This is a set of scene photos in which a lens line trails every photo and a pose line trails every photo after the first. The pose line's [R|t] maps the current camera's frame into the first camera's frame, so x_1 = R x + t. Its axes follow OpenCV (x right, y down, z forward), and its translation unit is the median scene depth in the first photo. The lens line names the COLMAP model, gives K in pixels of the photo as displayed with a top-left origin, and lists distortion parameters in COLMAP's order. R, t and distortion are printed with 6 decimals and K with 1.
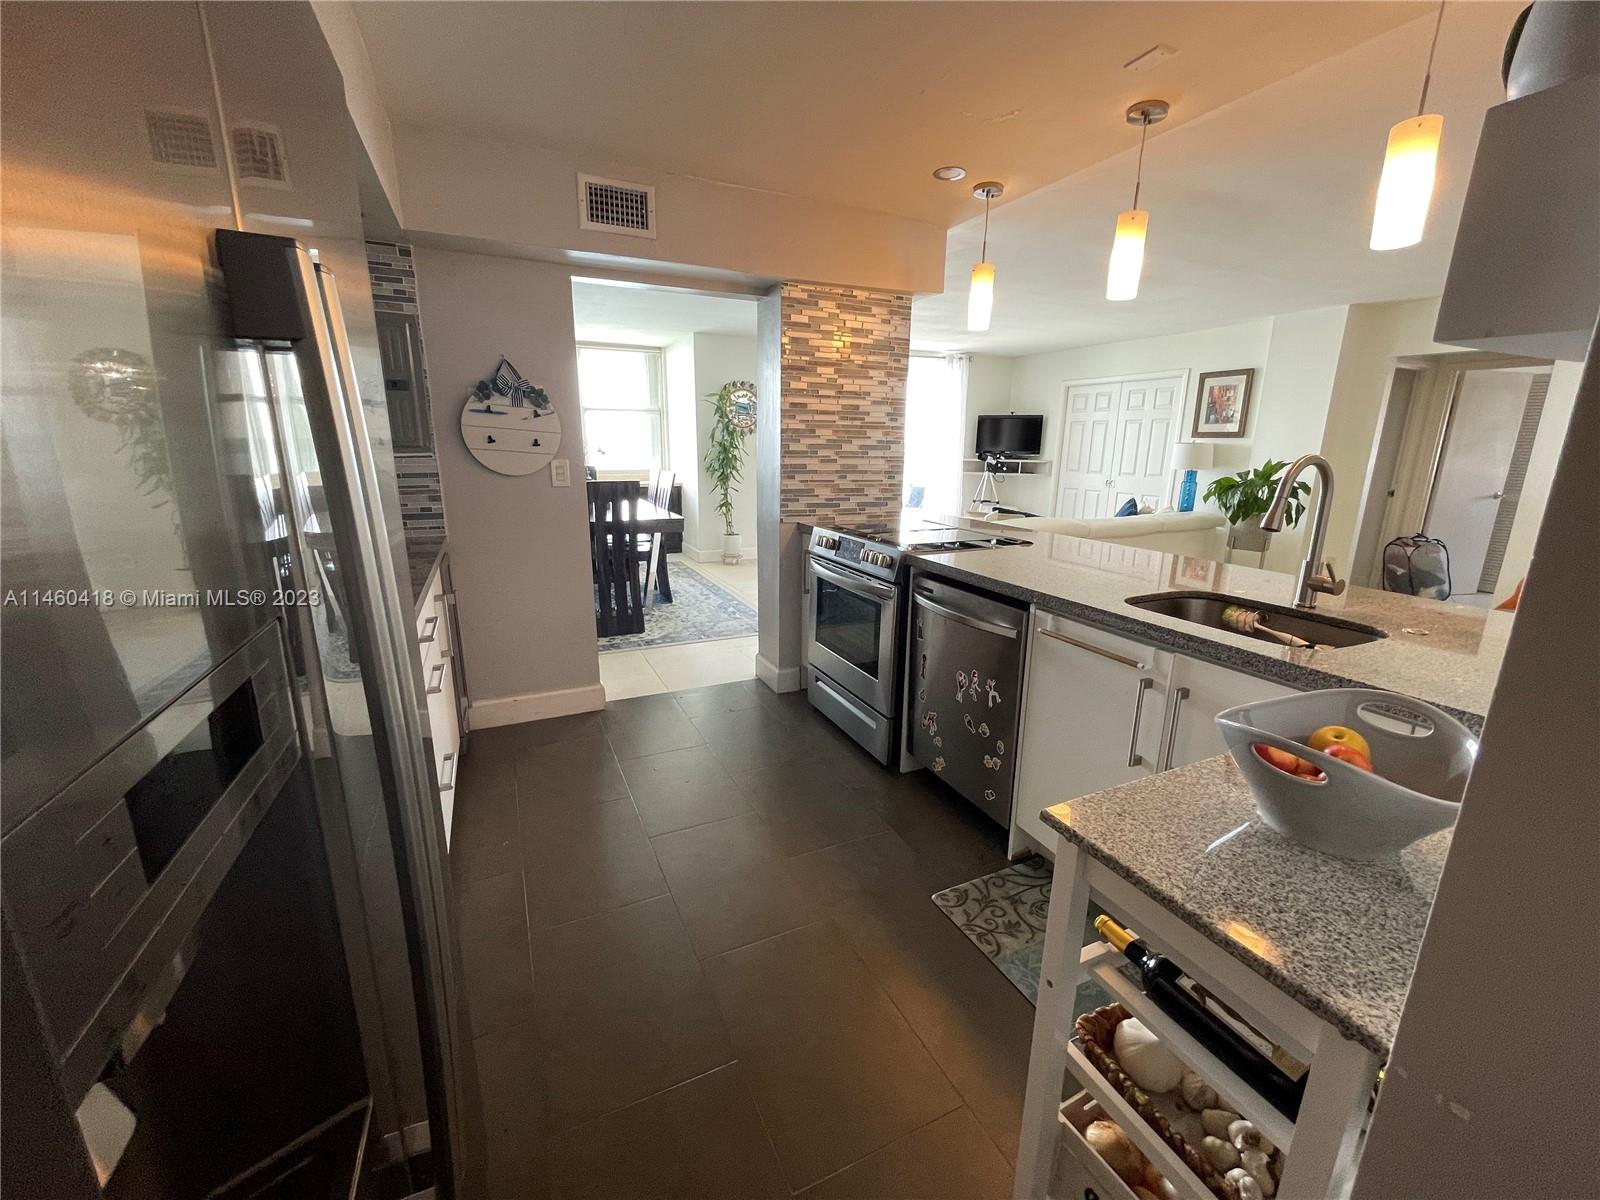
lens RADIAL K [[647.4, 0, 799.4], [0, 647.4, 595.9], [0, 0, 1]] dist [-0.013106, -0.000034]
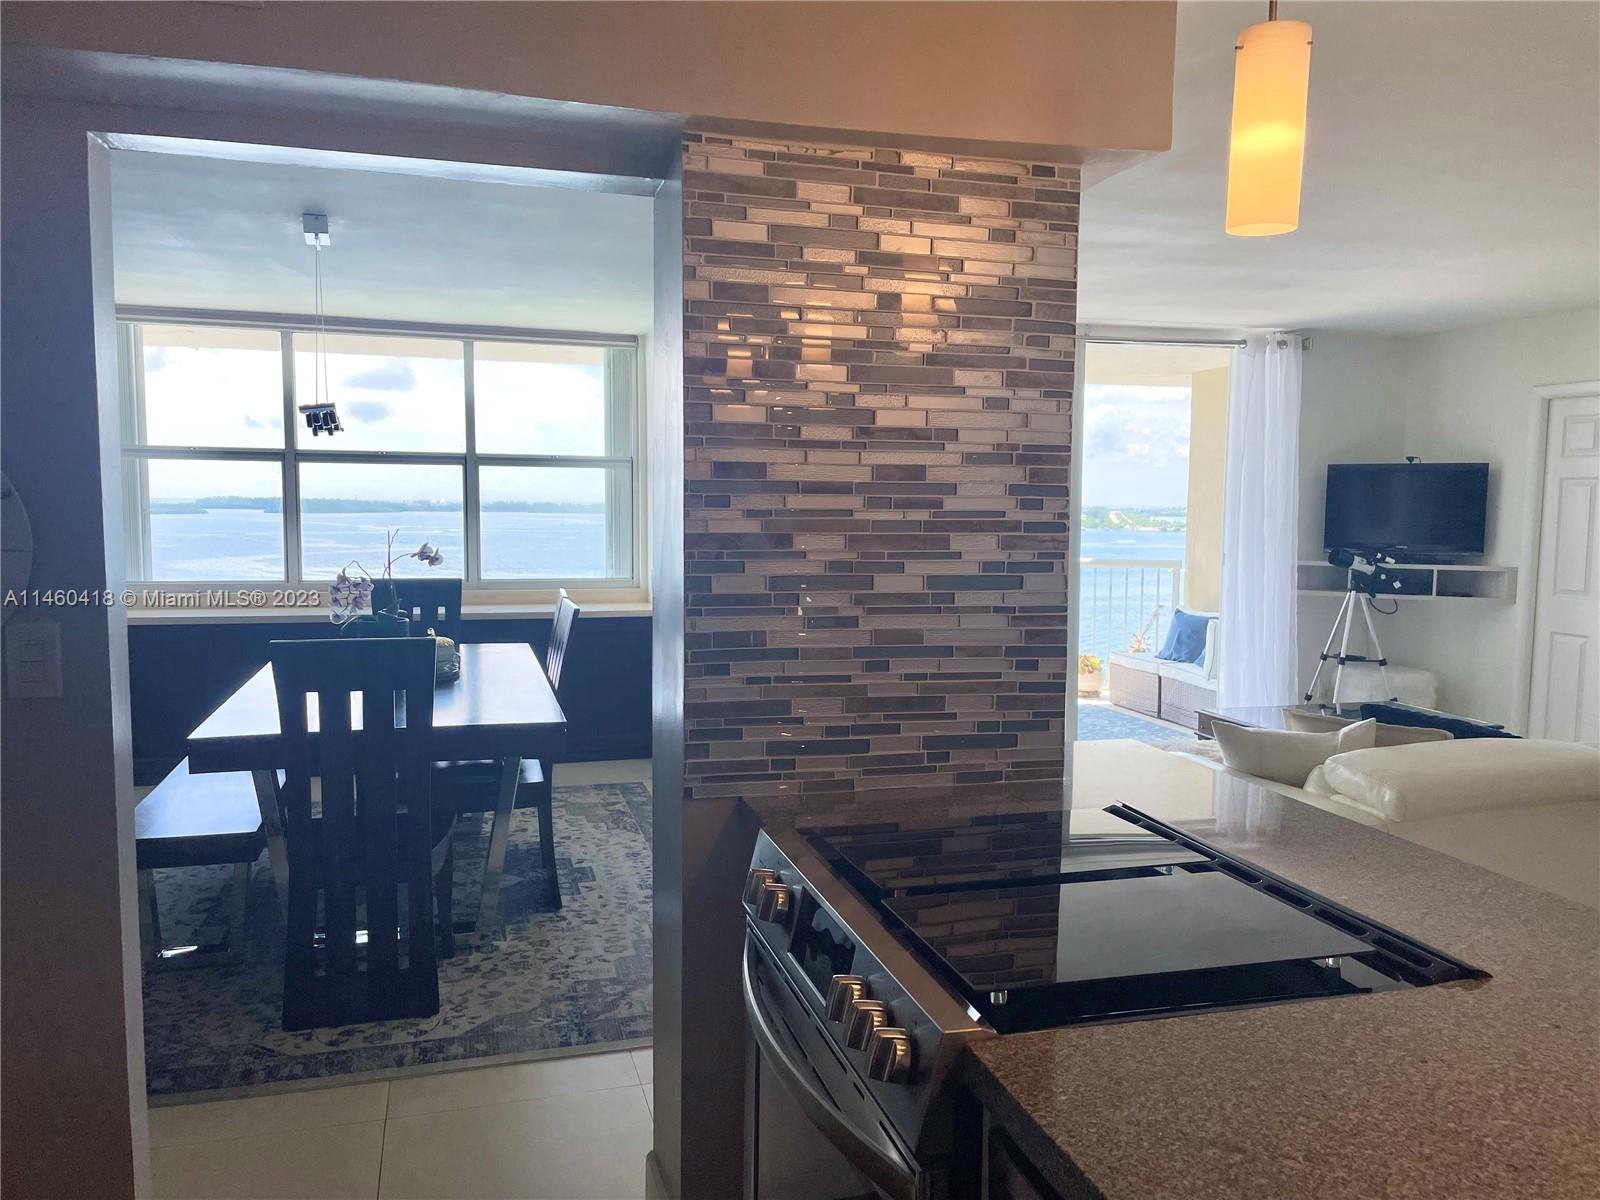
lens RADIAL K [[1198.0, 0, 804.7], [0, 1198.0, 599.5], [0, 0, 1]] dist [0.049626, -0.043904]
pose [[0.987383, 0.011604, -0.157925, 0.128538], [-0.035884, 0.987763, -0.151776, -0.119119], [0.154232, 0.155528, 0.975717, 0.356379]]
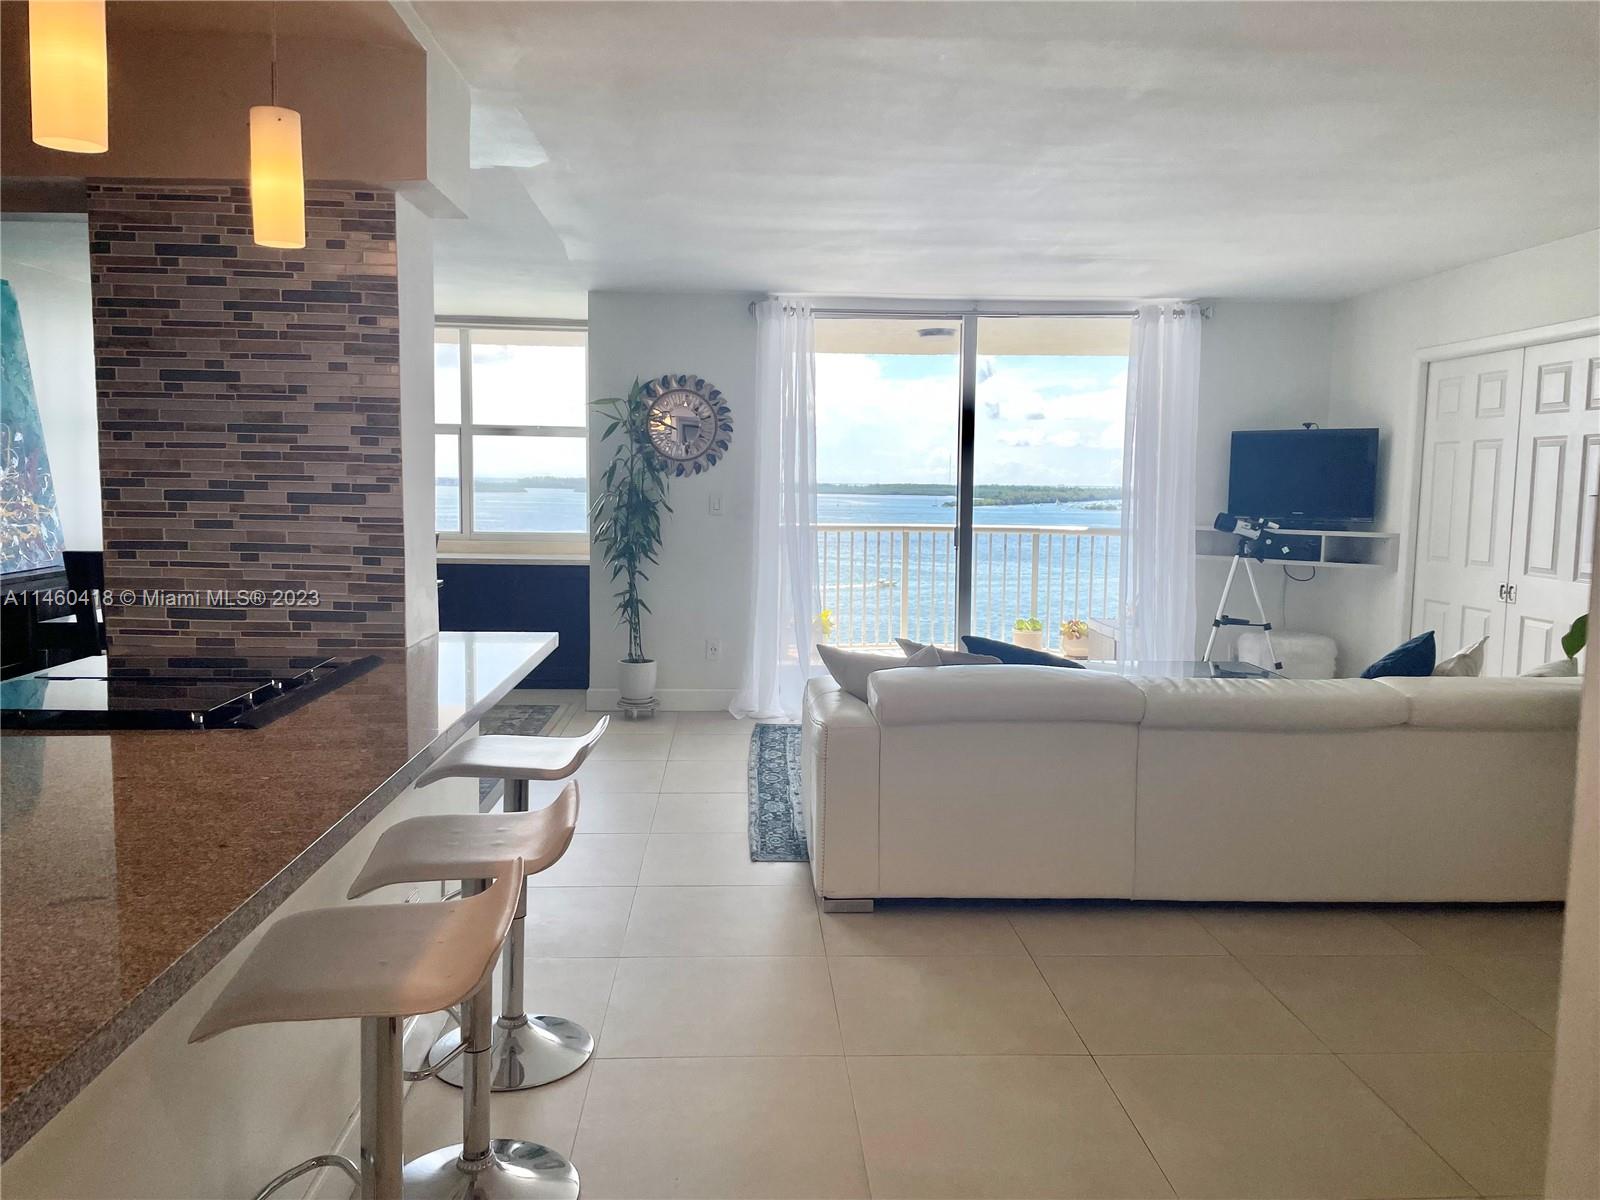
lens RADIAL K [[1198.0, 0, 787.7], [0, 1198.0, 565.8], [0, 0, 1]] dist [0.049626, -0.043904]
pose [[0.922666, 0.031248, -0.384333, 0.774160], [-0.095098, 0.984364, -0.148267, -0.081871], [0.373691, 0.173350, 0.911211, 0.328999]]
